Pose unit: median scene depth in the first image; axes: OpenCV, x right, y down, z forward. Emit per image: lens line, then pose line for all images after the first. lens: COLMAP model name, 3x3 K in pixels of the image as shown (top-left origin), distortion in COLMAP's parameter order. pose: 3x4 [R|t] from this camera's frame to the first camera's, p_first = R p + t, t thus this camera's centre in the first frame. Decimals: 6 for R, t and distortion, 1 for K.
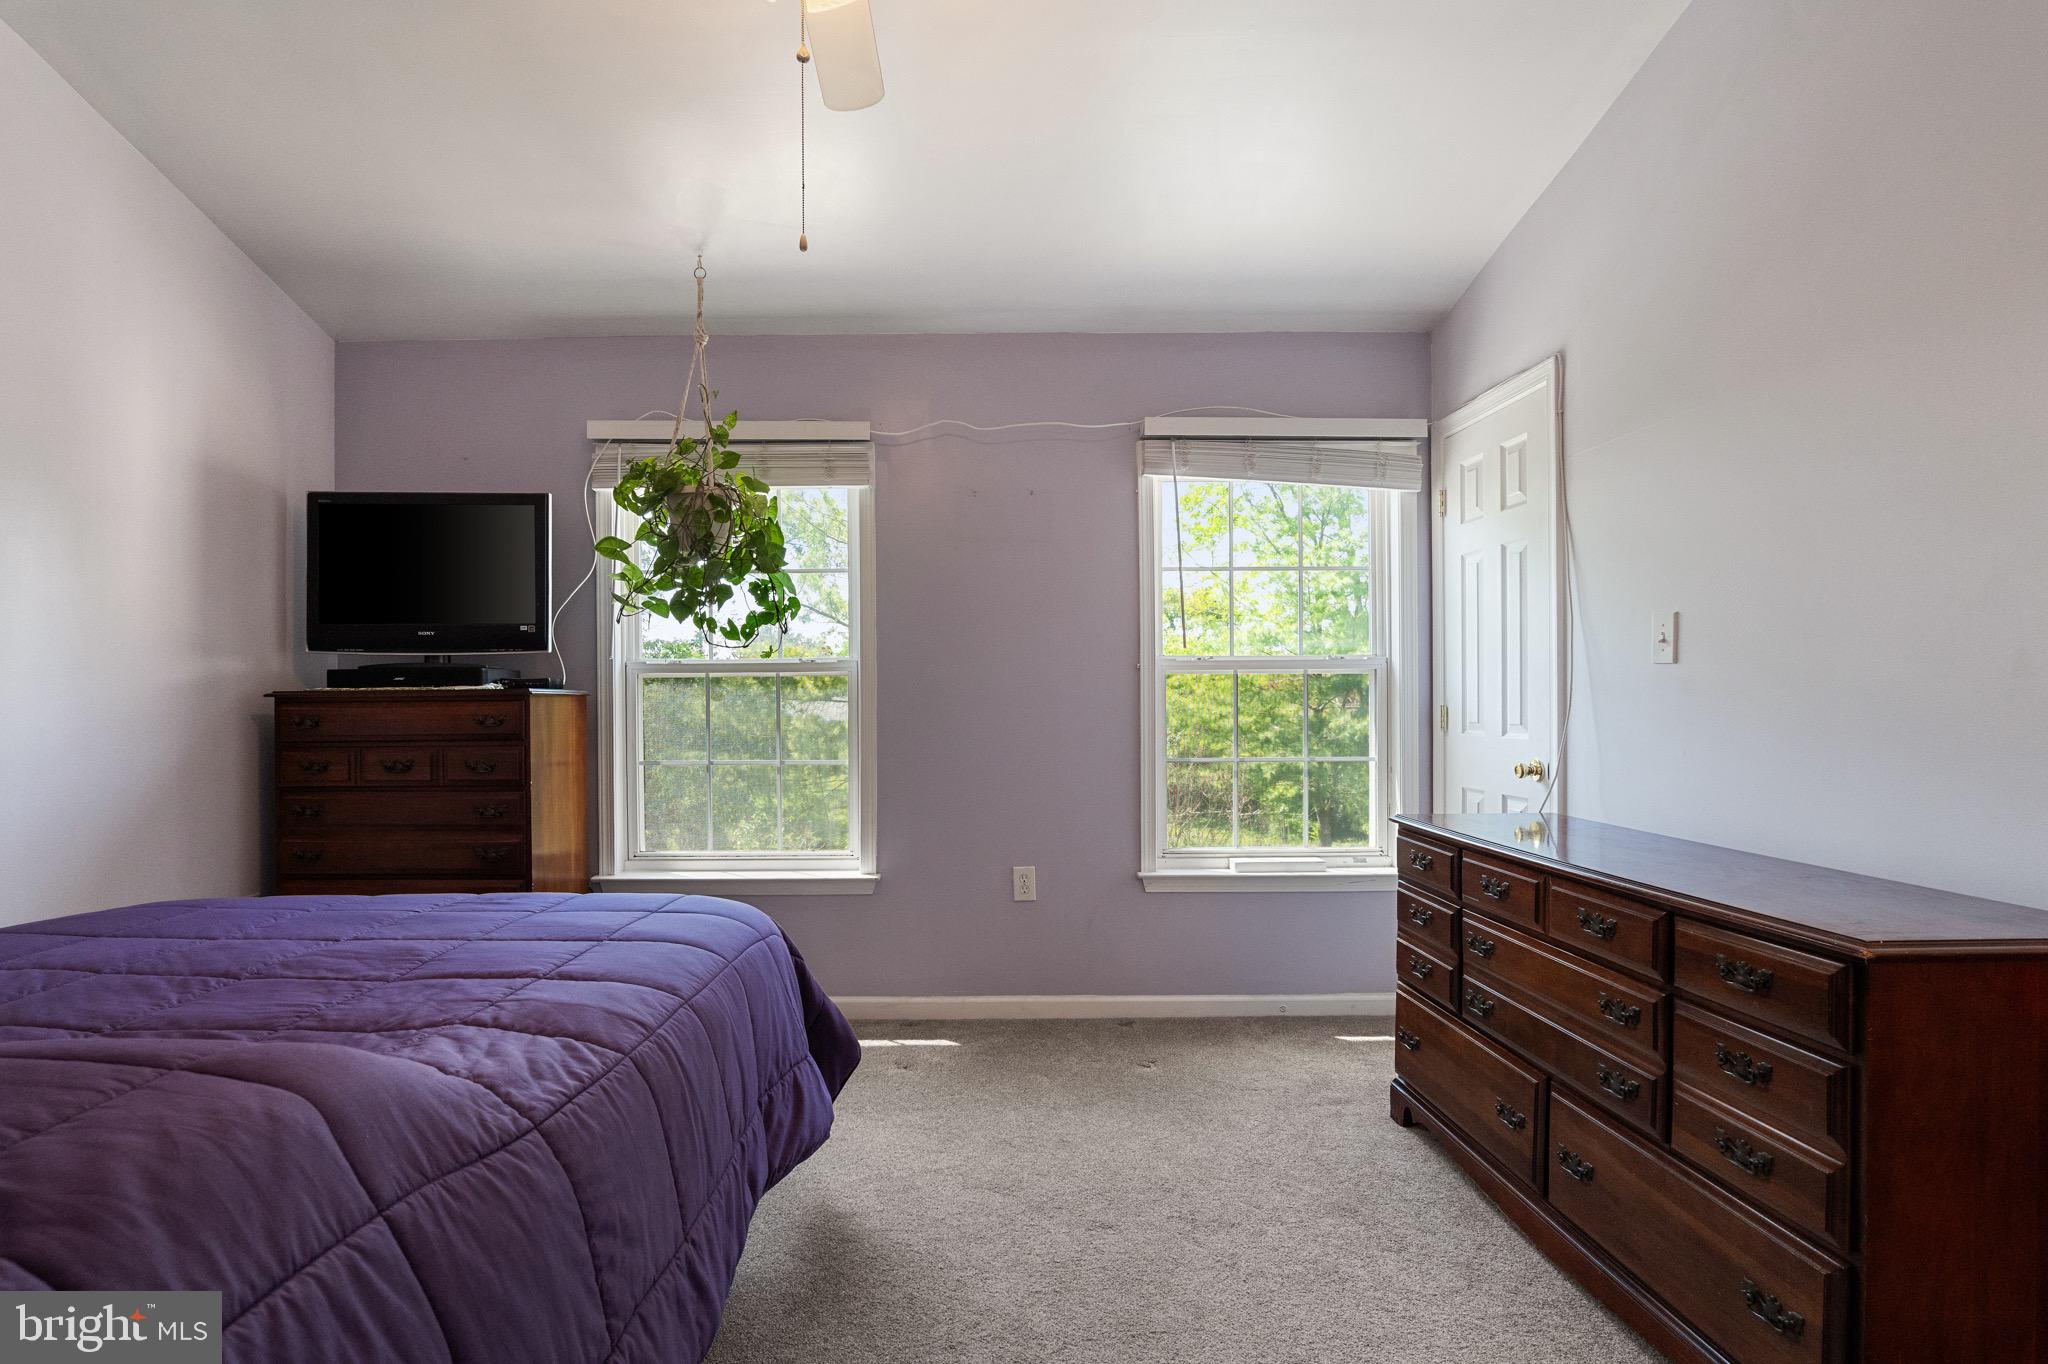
lens RADIAL K [[964.1, 0, 1019.5], [0, 964.1, 706.1], [0, 0, 1]] dist [-0.025639, 0.002602]
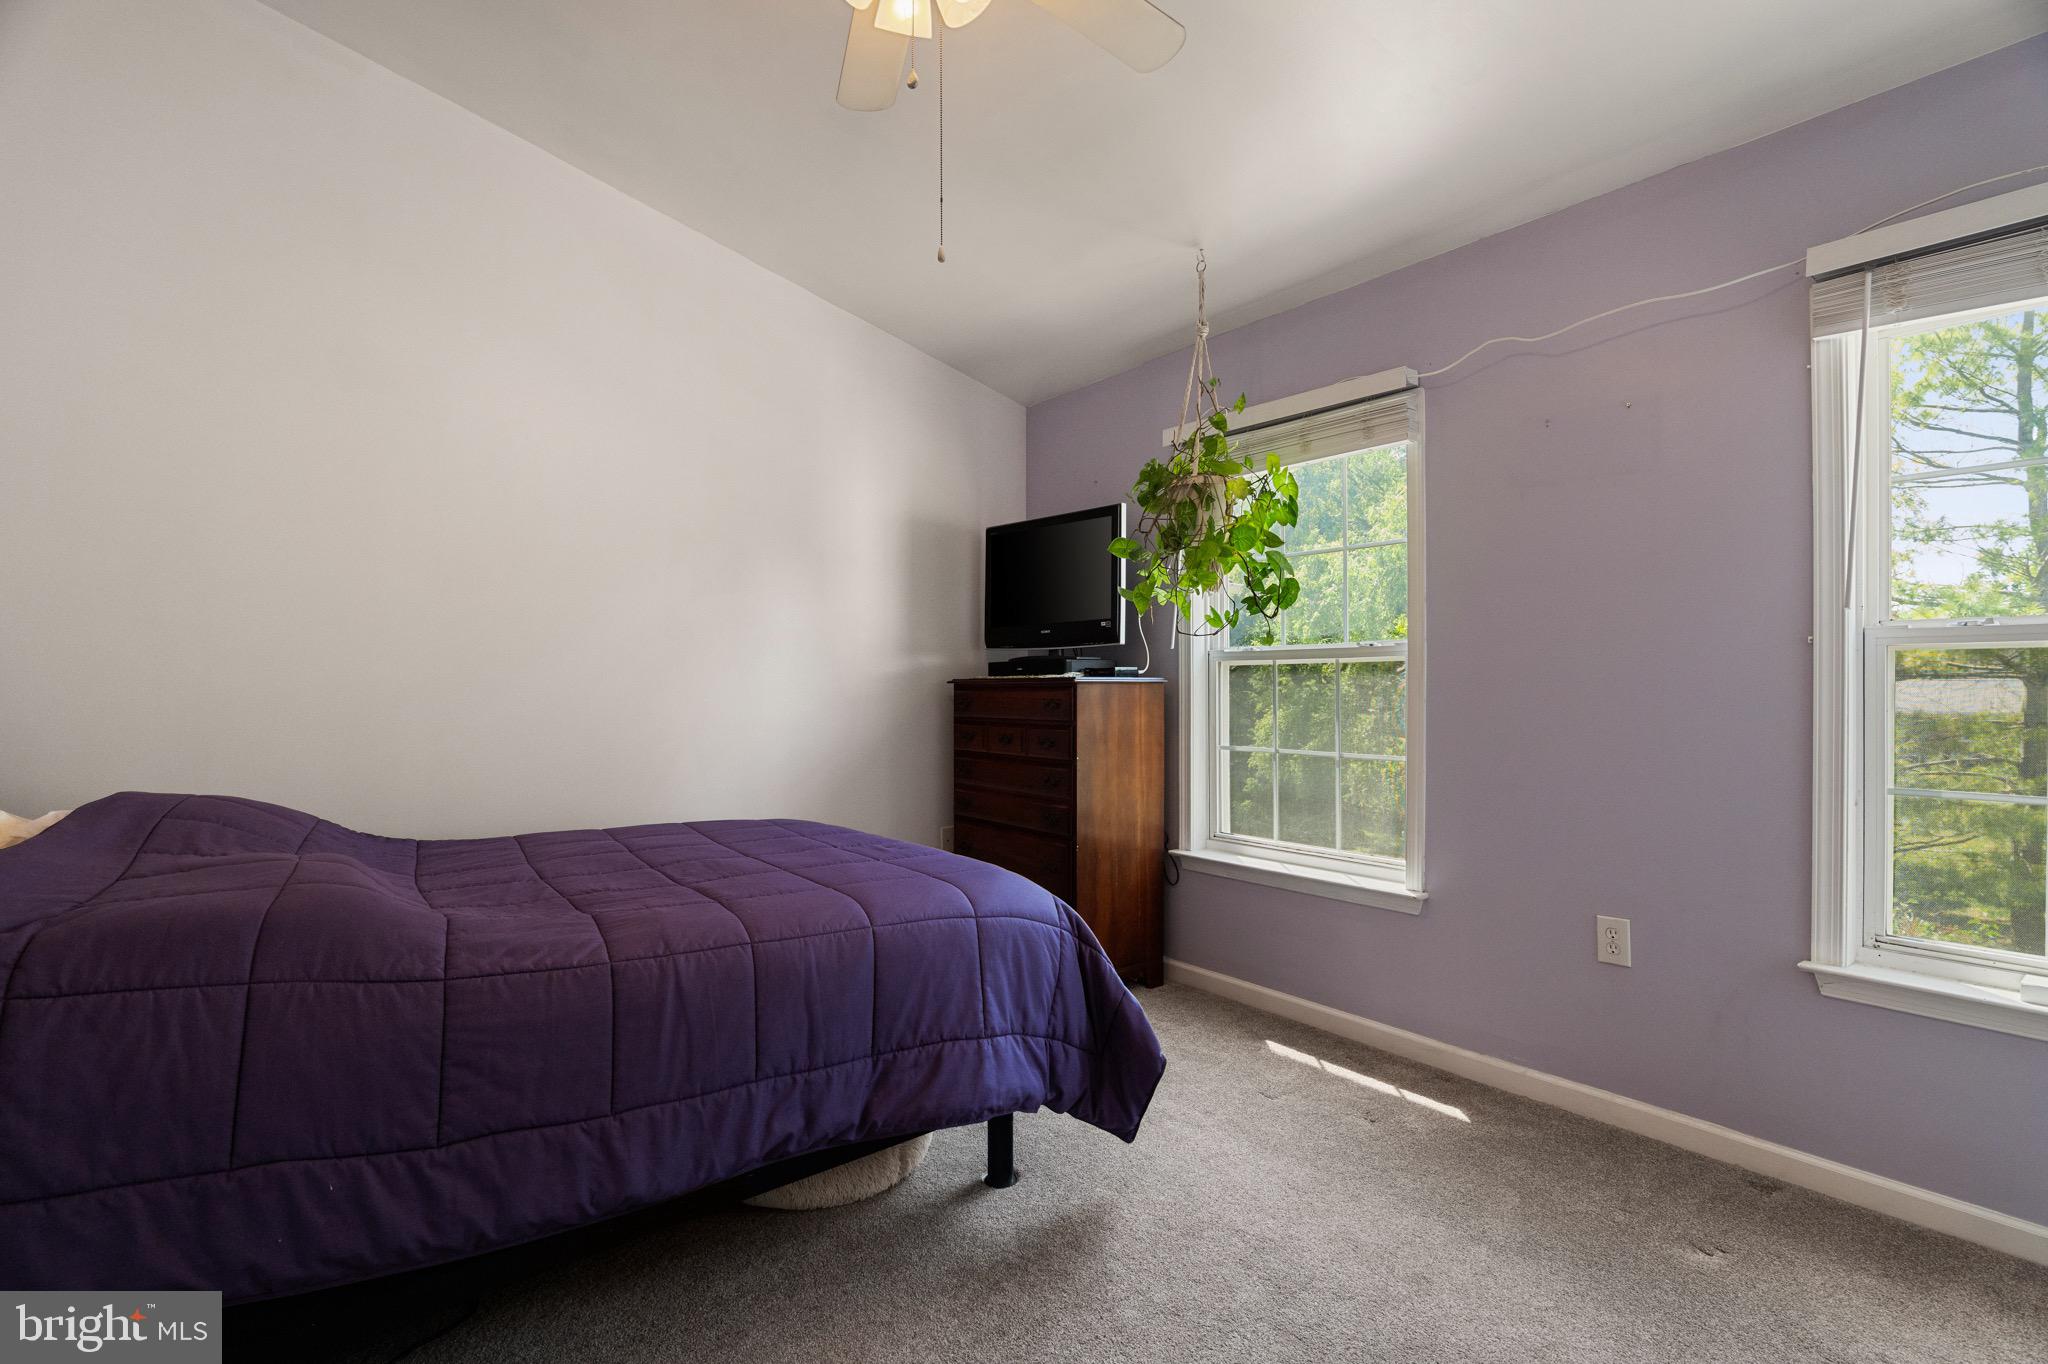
lens RADIAL K [[964.1, 0, 1028.2], [0, 964.1, 689.4], [0, 0, 1]] dist [-0.025639, 0.002602]
pose [[0.600308, 0.010591, -0.799699, 0.326618], [-0.006324, 0.999944, 0.008496, -0.011065], [0.799744, -0.000043, 0.600342, 0.214361]]
